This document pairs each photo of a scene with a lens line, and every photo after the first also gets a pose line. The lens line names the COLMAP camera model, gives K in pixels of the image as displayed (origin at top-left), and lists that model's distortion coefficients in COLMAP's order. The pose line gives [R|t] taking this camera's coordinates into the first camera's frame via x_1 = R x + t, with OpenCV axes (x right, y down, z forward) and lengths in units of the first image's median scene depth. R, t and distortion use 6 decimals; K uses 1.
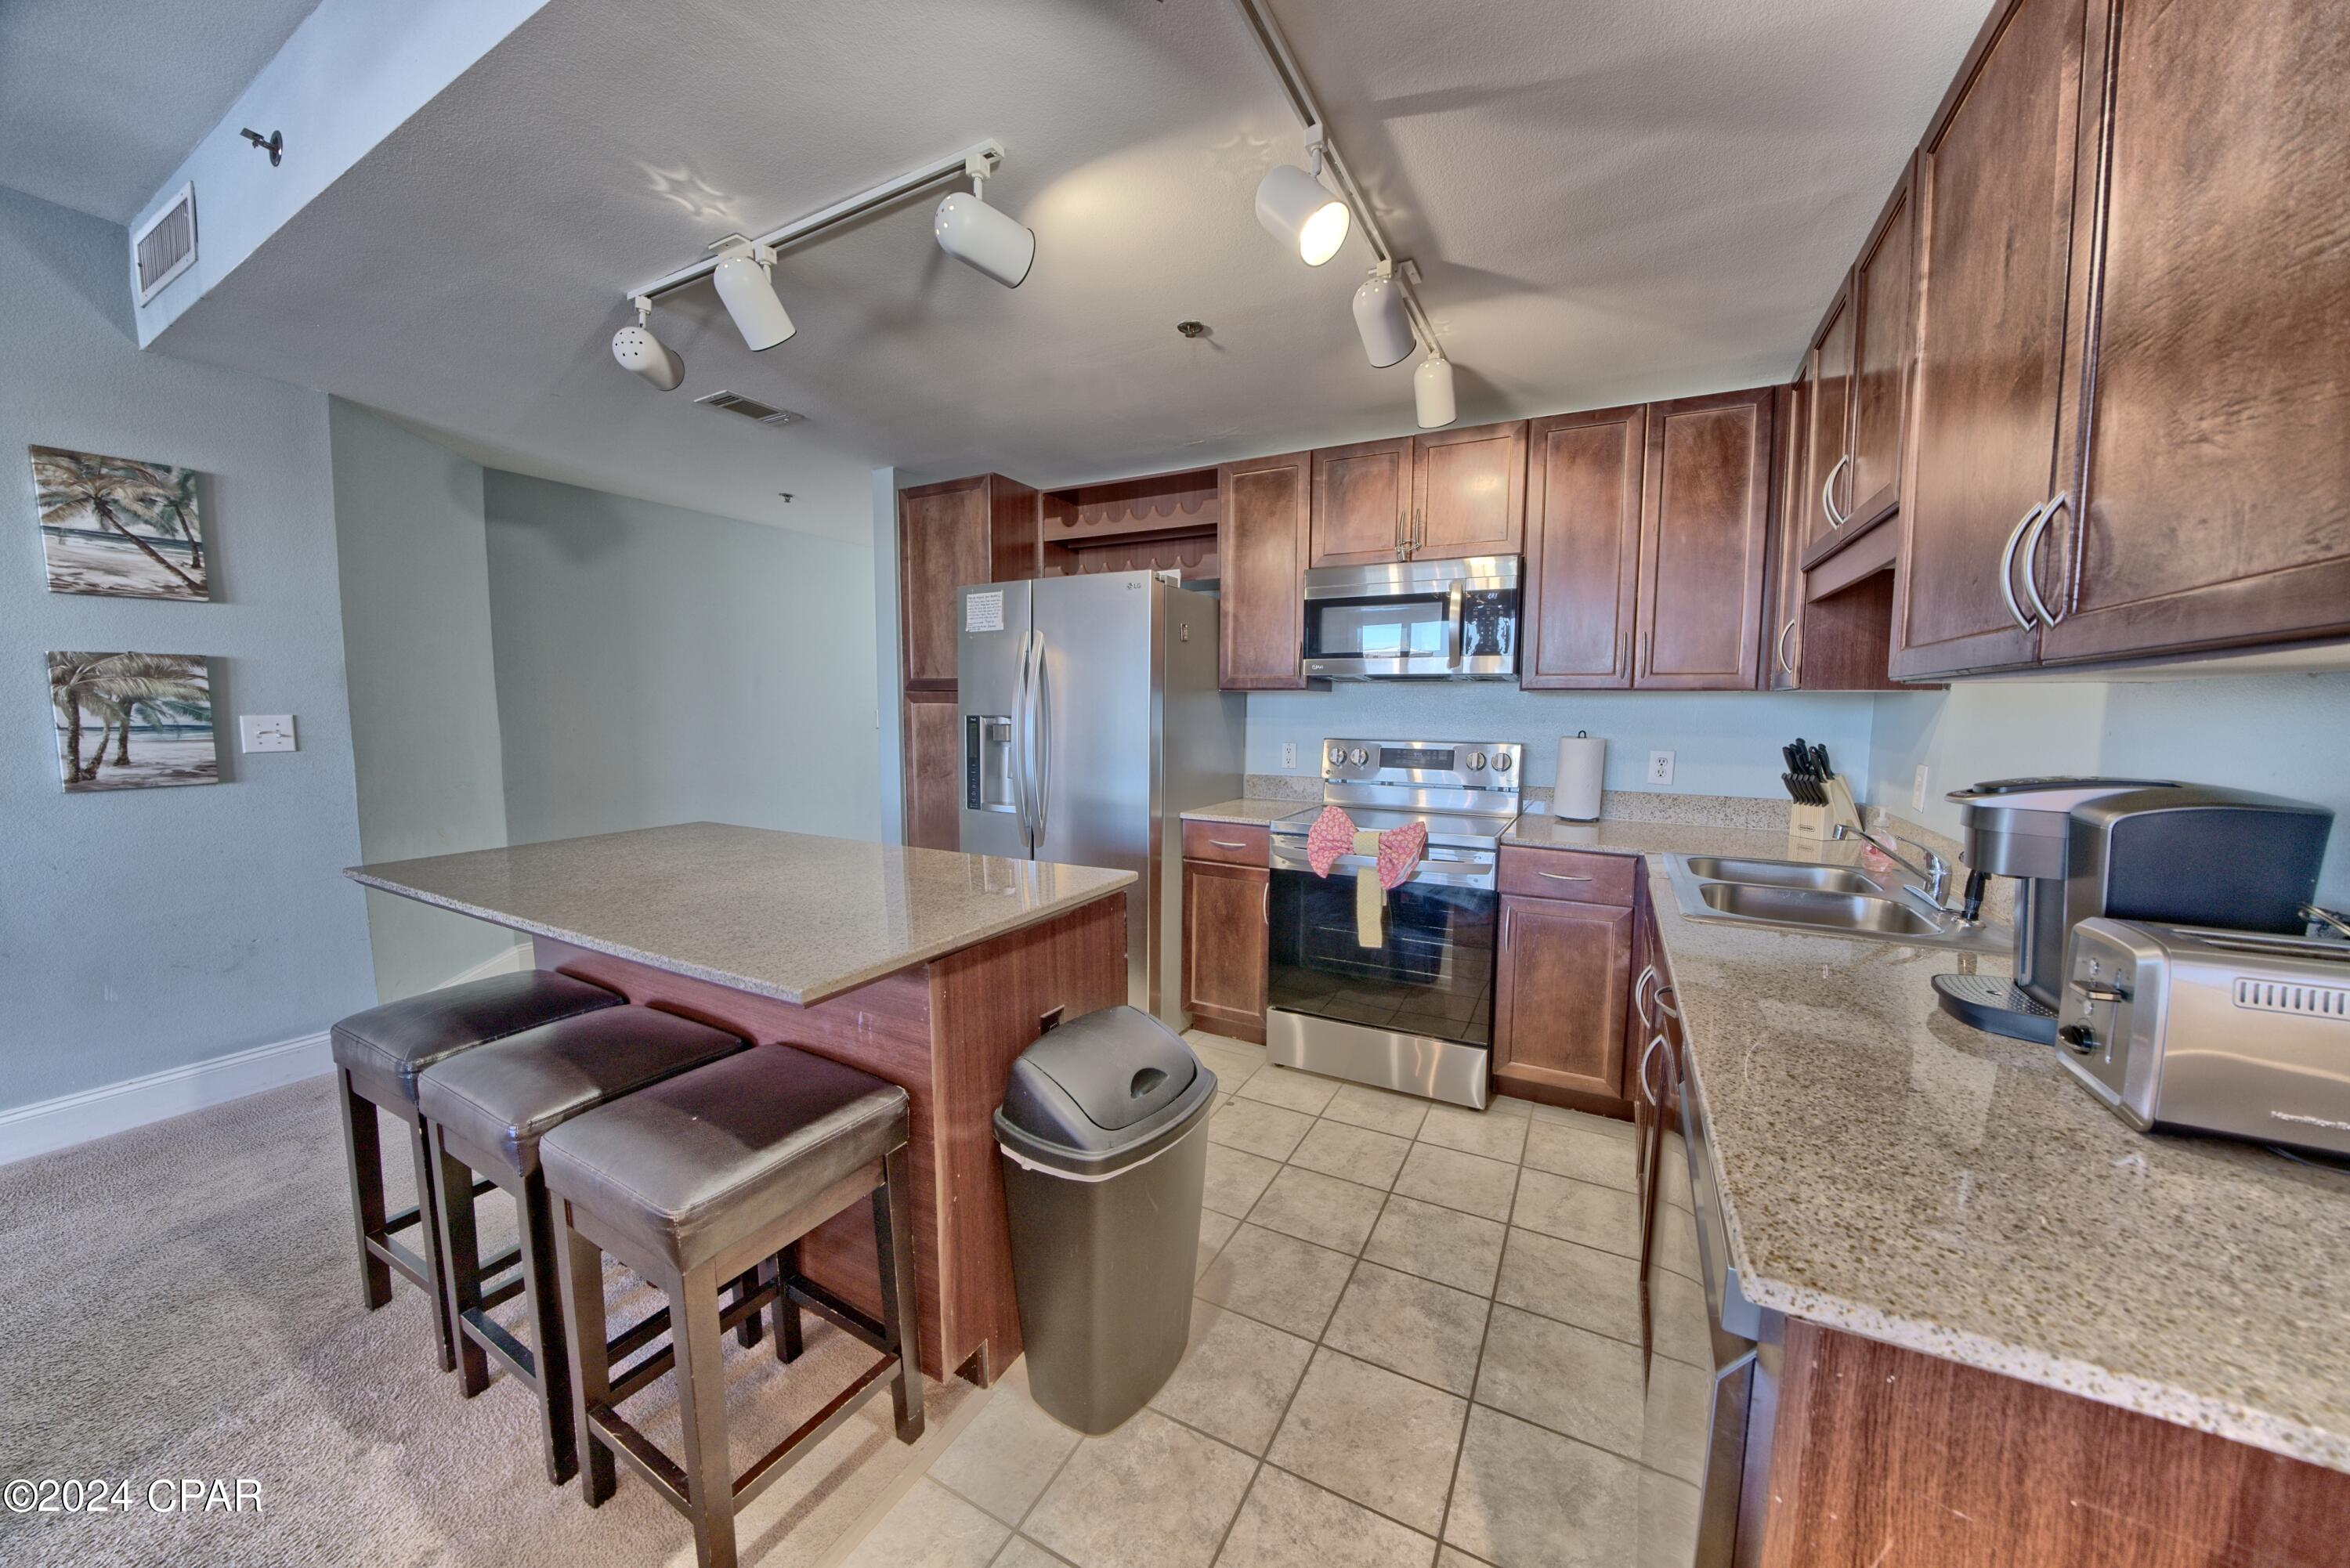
lens RADIAL K [[809.4, 0, 1178.7], [0, 809.4, 778.0], [0, 0, 1]] dist [-0.027703, 0.002539]
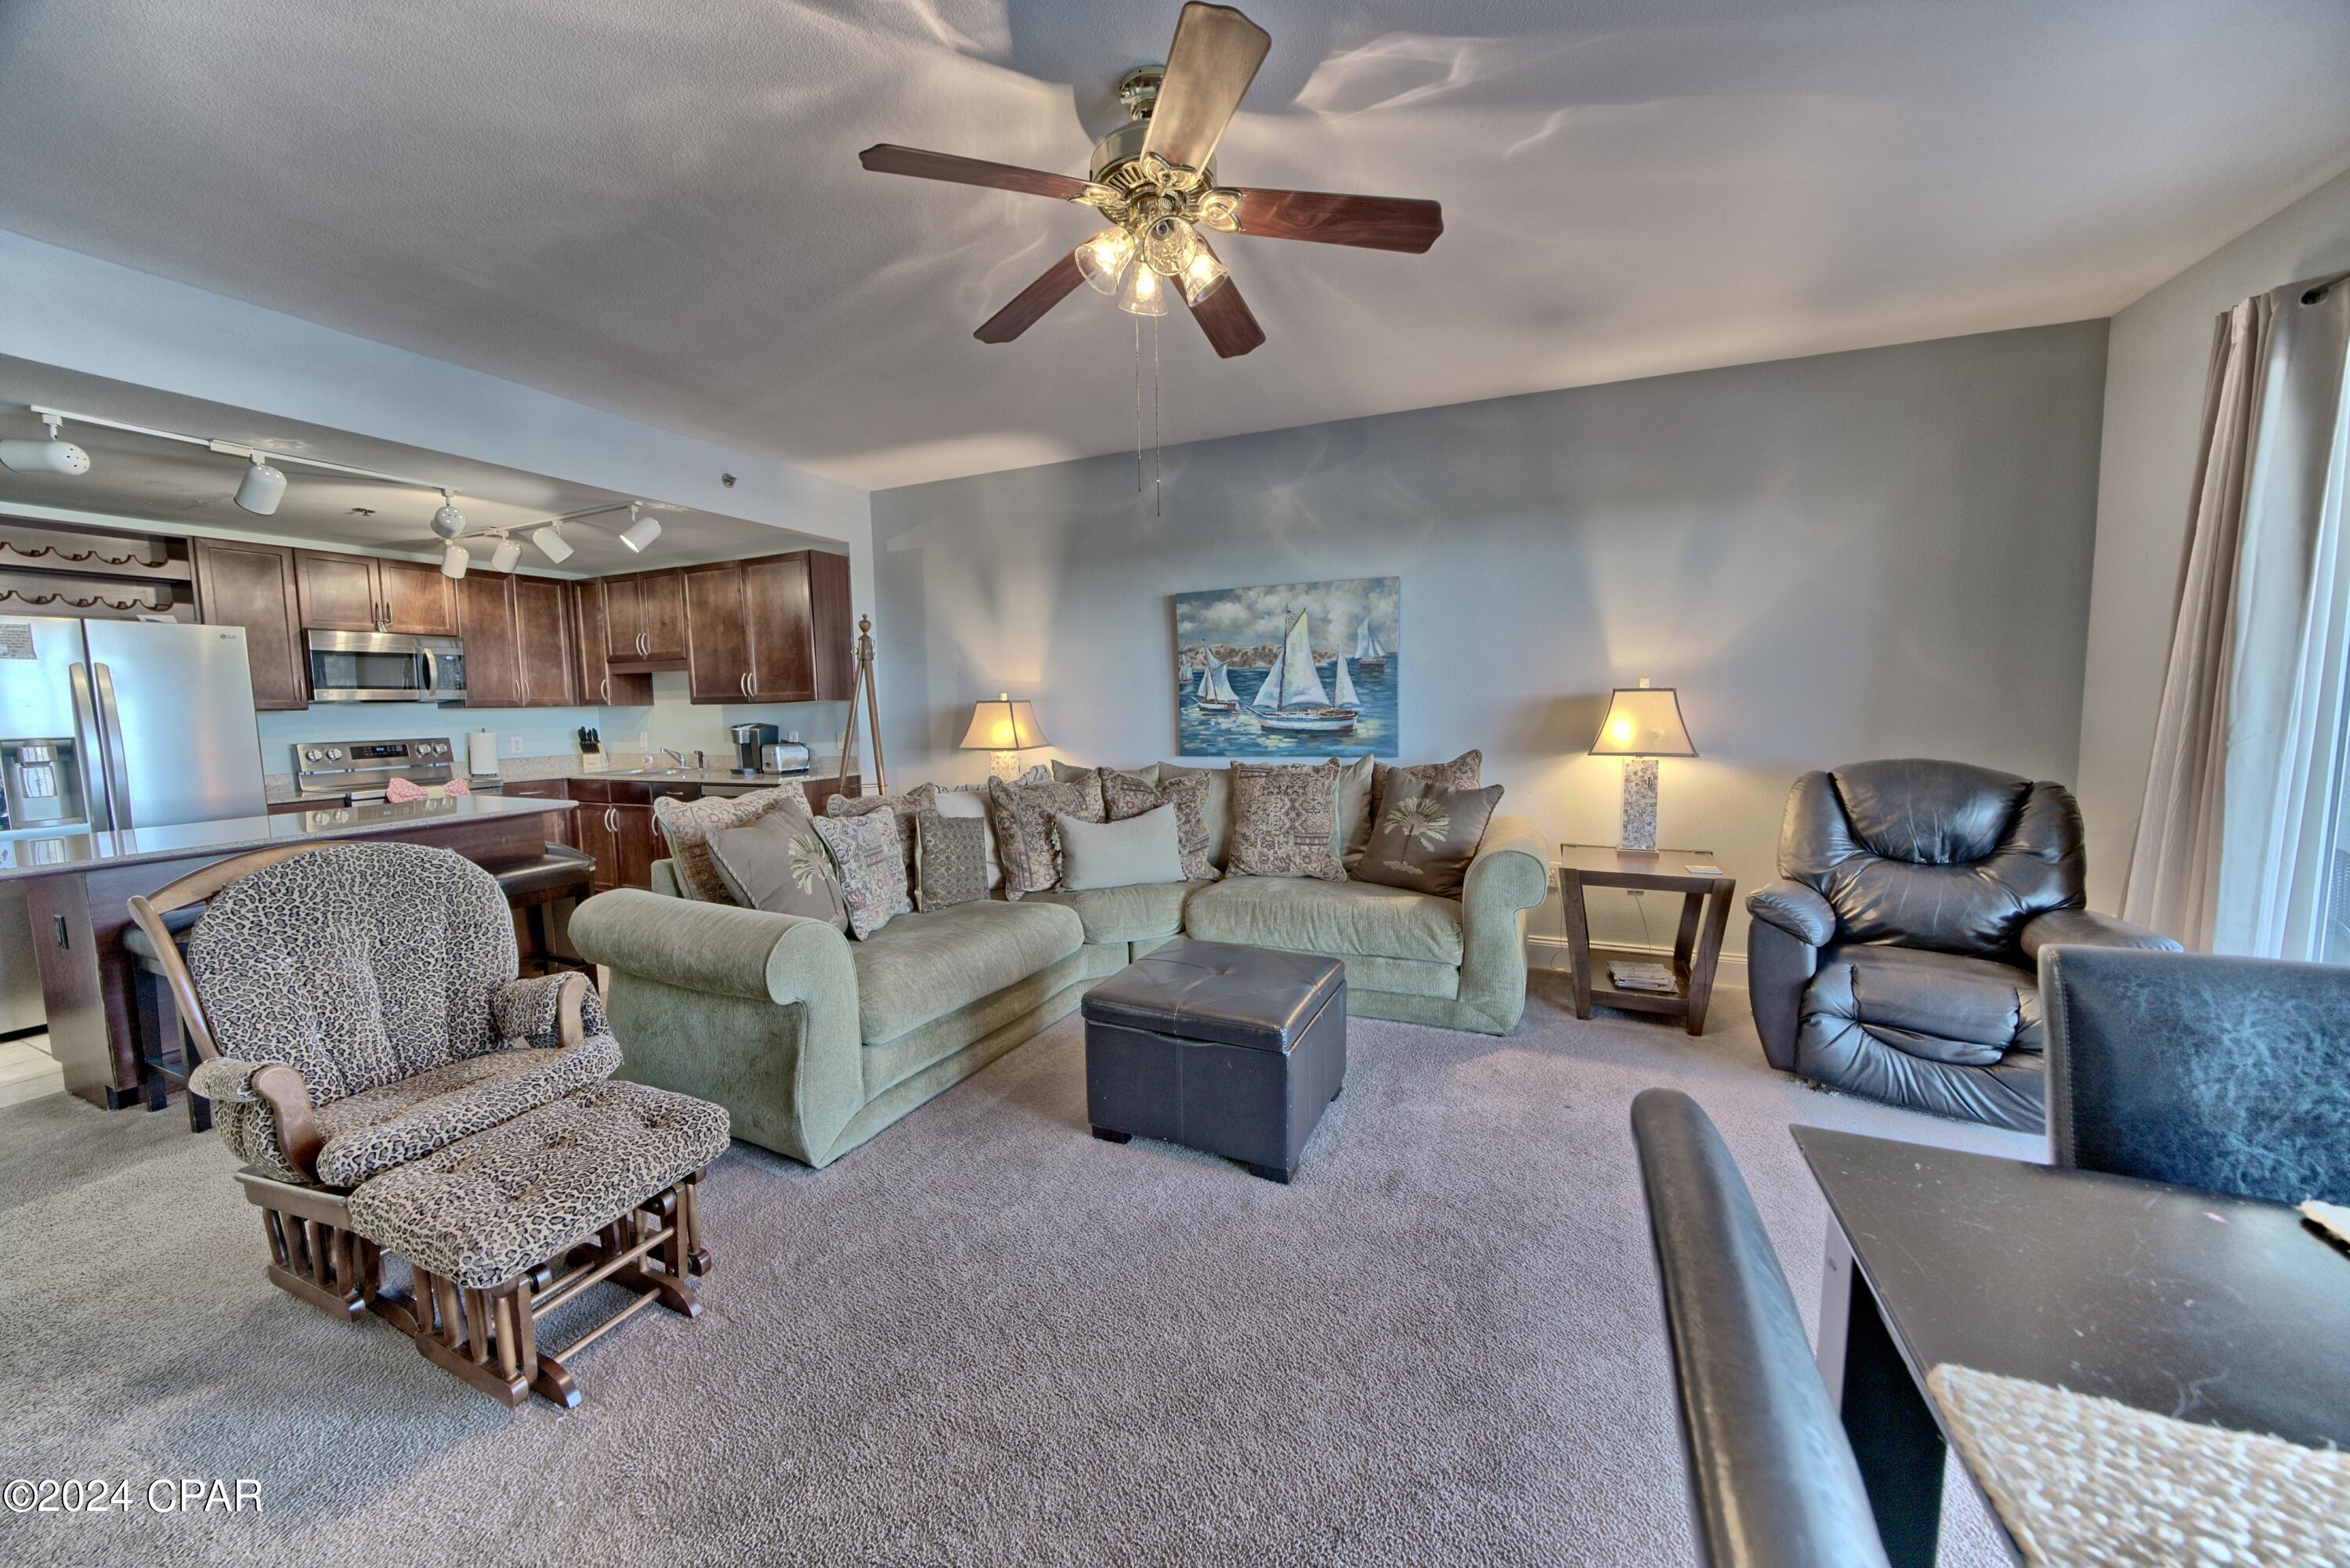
lens RADIAL K [[809.4, 0, 1178.7], [0, 809.4, 778.0], [0, 0, 1]] dist [-0.027703, 0.002539]
pose [[-0.091850, -0.094856, 0.991245, -1.726229], [0.107366, 0.988706, 0.104561, 0.042187], [-0.989968, 0.116030, -0.080629, -0.532219]]
